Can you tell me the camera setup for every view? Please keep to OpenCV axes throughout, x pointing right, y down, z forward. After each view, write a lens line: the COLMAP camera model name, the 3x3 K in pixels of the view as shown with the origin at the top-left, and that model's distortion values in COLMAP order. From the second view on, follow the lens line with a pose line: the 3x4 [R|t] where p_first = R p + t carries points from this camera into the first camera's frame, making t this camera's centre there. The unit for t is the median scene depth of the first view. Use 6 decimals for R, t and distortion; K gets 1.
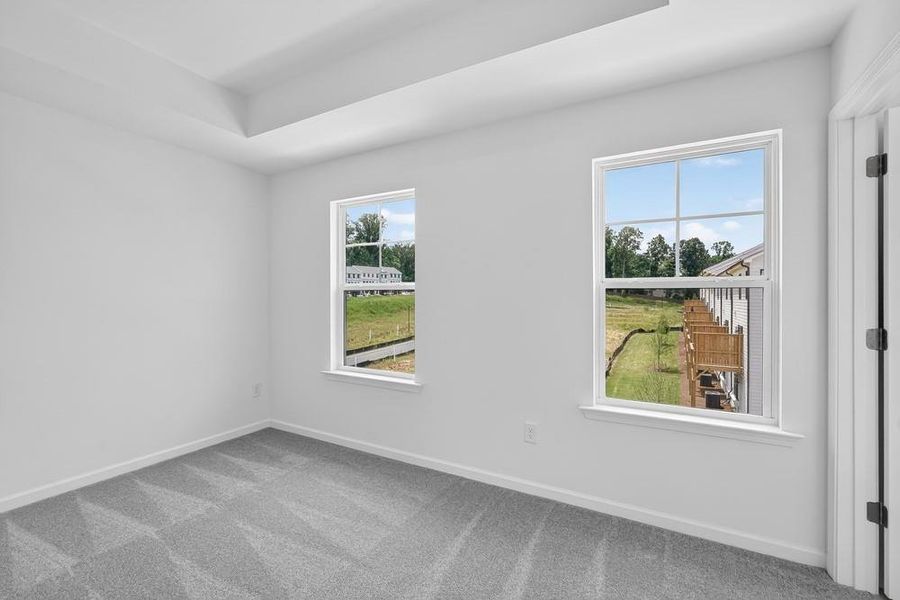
lens RADIAL K [[398.3, 0, 456.6], [0, 398.3, 301.4], [0, 0, 1]] dist [-0.015540, 0.006312]
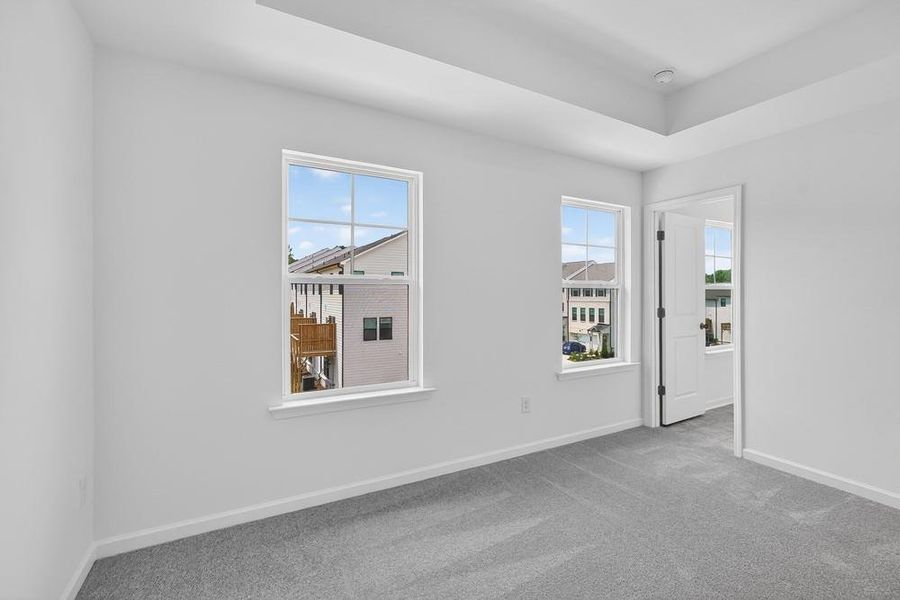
lens RADIAL K [[398.3, 0, 448.9], [0, 398.3, 297.3], [0, 0, 1]] dist [-0.015540, 0.006312]
pose [[0.520620, -0.009039, 0.853741, -0.282655], [0.006183, 0.999958, 0.006817, -0.002806], [-0.853766, 0.001730, 0.520654, 0.161293]]
